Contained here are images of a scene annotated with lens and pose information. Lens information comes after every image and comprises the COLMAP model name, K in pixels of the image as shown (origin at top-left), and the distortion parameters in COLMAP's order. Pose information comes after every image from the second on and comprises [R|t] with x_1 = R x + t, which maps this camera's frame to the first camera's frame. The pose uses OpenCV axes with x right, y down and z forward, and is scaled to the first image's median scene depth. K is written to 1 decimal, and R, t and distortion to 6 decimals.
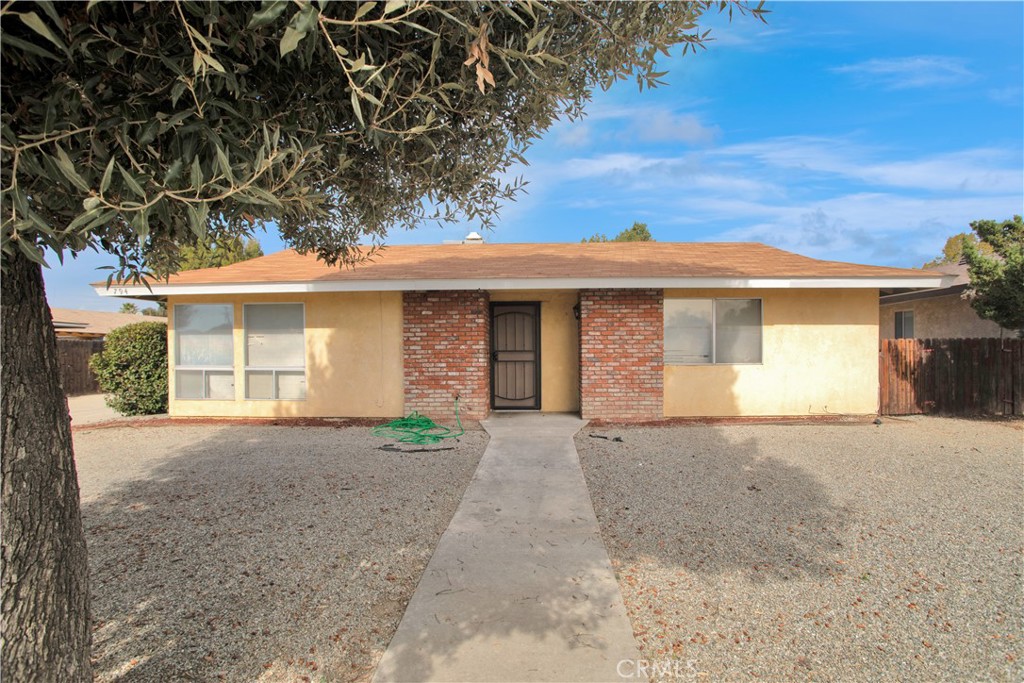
lens RADIAL K [[510.2, 0, 512.0], [0, 510.2, 341.5], [0, 0, 1]] dist [-0.089448, 0.042740]
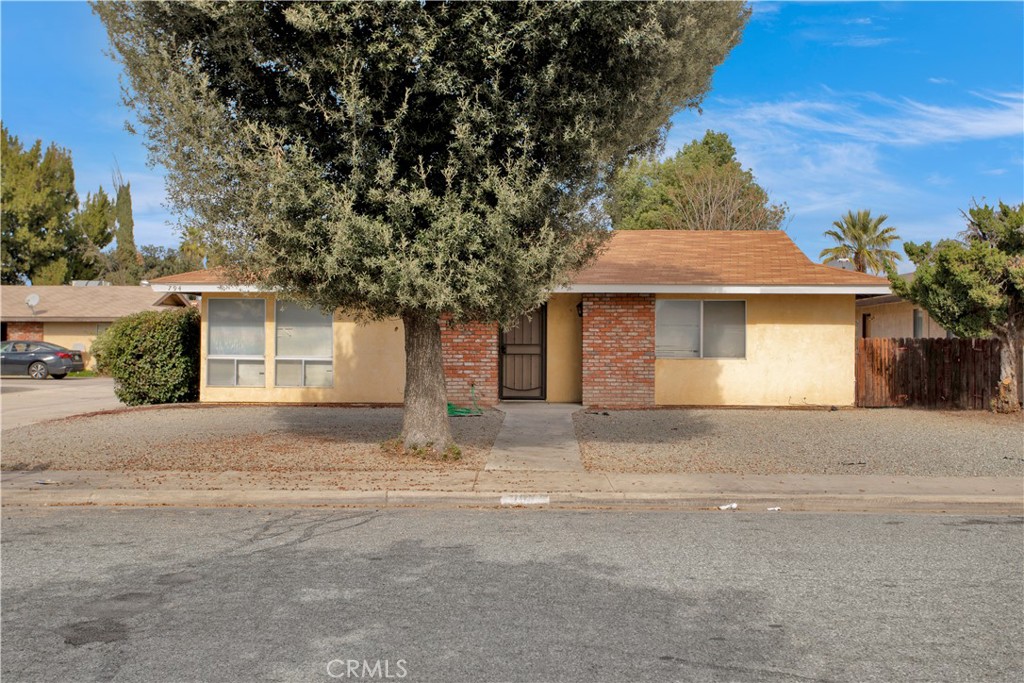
lens RADIAL K [[1130.9, 0, 474.1], [0, 1130.9, 338.9], [0, 0, 1]] dist [0.018201, 0.015687]
pose [[0.999909, 0.011056, -0.007749, -0.085992], [-0.010943, 0.999835, 0.014468, -0.029445], [0.007908, -0.014382, 0.999865, -1.525503]]
